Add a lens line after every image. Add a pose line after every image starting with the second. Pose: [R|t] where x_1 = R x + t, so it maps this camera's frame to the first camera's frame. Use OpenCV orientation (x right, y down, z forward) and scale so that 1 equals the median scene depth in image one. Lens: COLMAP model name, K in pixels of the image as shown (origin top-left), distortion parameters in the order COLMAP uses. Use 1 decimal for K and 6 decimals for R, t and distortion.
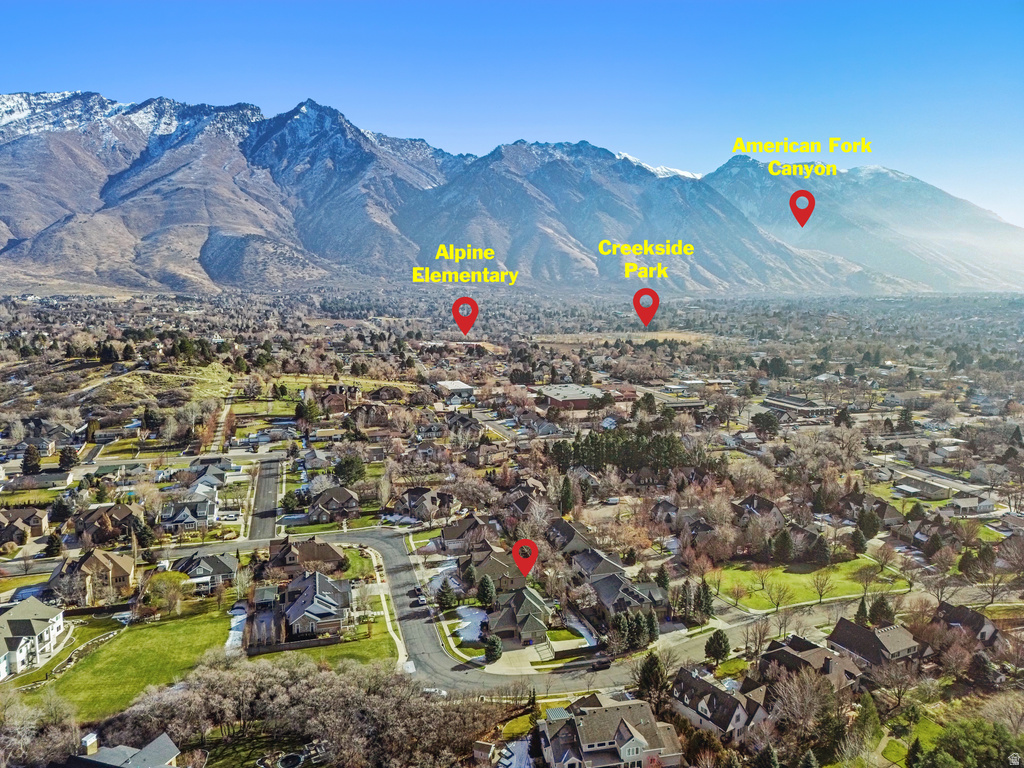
lens RADIAL K [[719.4, 0, 516.2], [0, 719.4, 384.1], [0, 0, 1]] dist [0.066927, -0.055956]
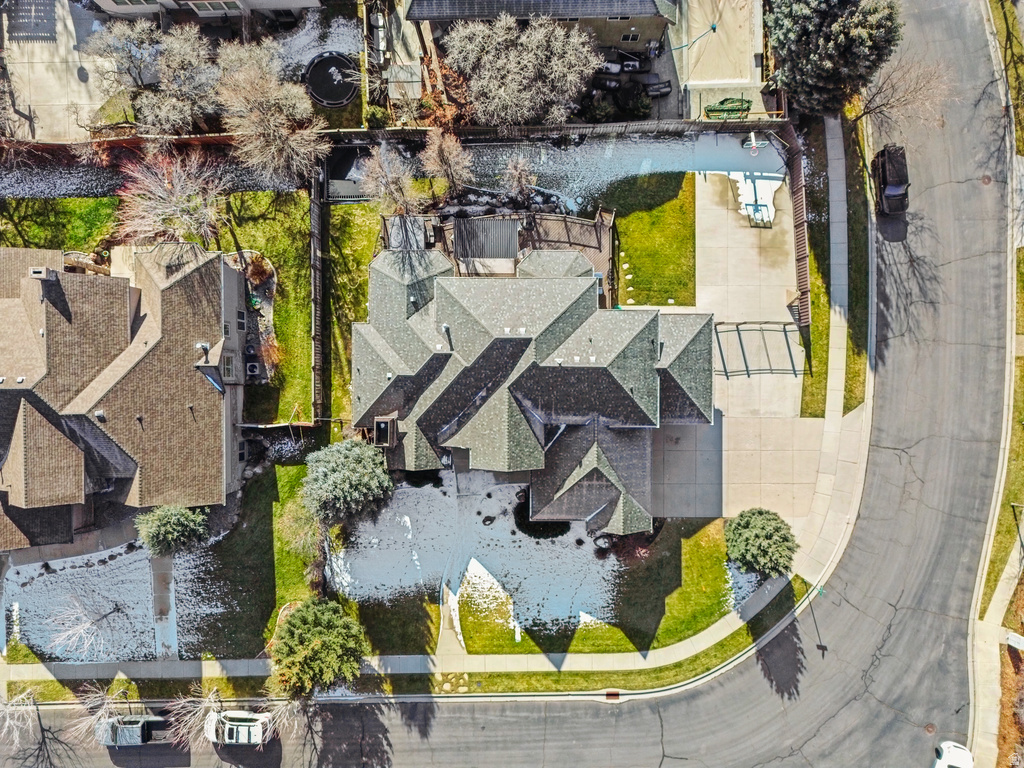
lens RADIAL K [[719.4, 0, 515.2], [0, 719.4, 381.8], [0, 0, 1]] dist [0.066927, -0.055956]
pose [[0.263913, -0.964546, 0.000525, 0.000243], [0.142919, 0.039642, 0.988940, 0.008569], [-0.953899, -0.260919, 0.148314, 0.109613]]
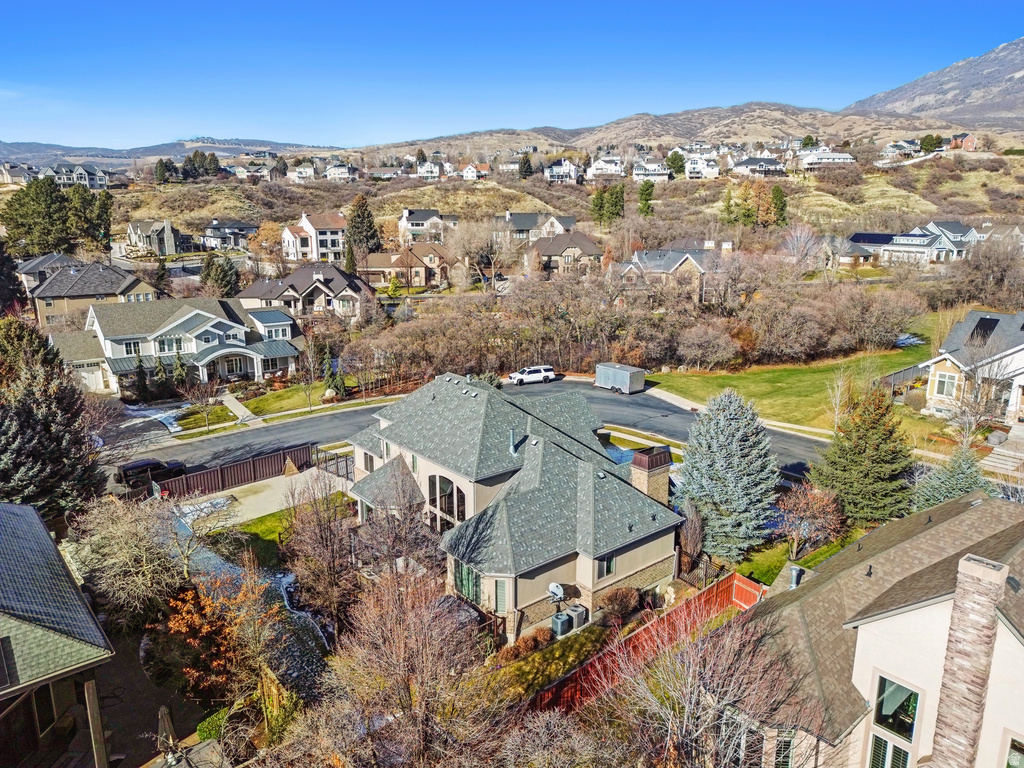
lens RADIAL K [[719.4, 0, 513.7], [0, 719.4, 380.1], [0, 0, 1]] dist [0.066927, -0.055956]
pose [[-0.908673, 0.098102, -0.405820, 0.010094], [-0.055283, 0.935173, 0.349851, 0.023443], [0.413833, 0.340335, -0.844343, 0.133848]]
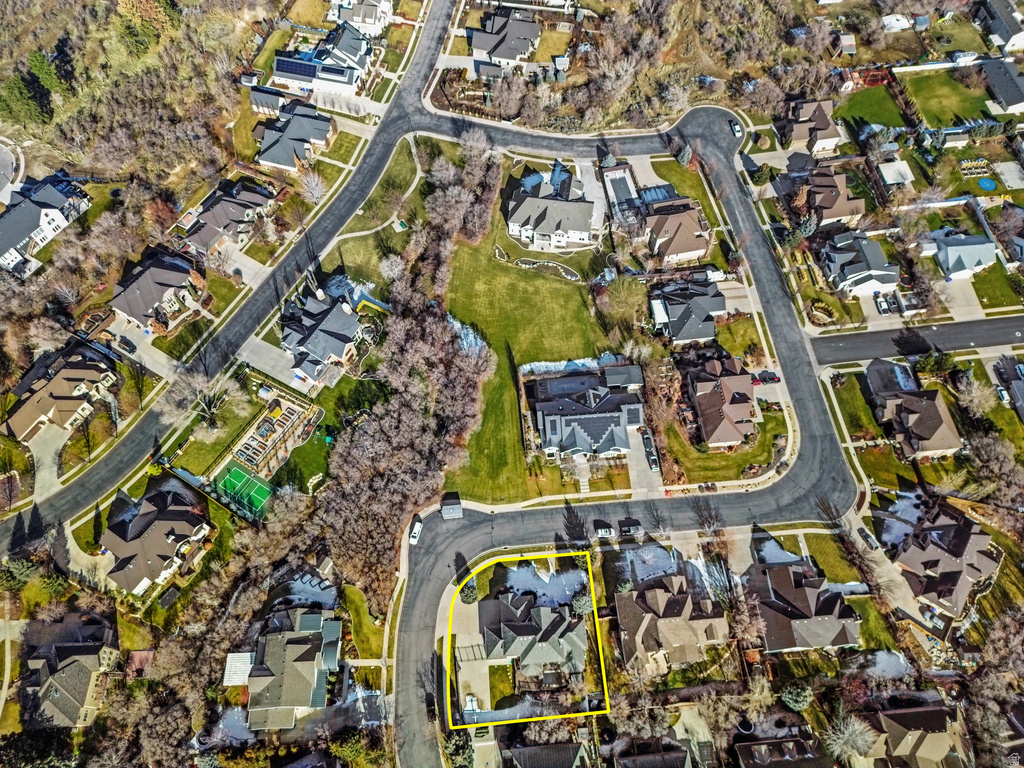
lens RADIAL K [[719.4, 0, 515.4], [0, 719.4, 380.4], [0, 0, 1]] dist [0.066927, -0.055956]
pose [[-0.190793, 0.865526, -0.463101, 0.016455], [-0.126027, 0.446265, 0.885982, -0.065866], [0.973507, 0.227403, 0.023936, 0.100224]]
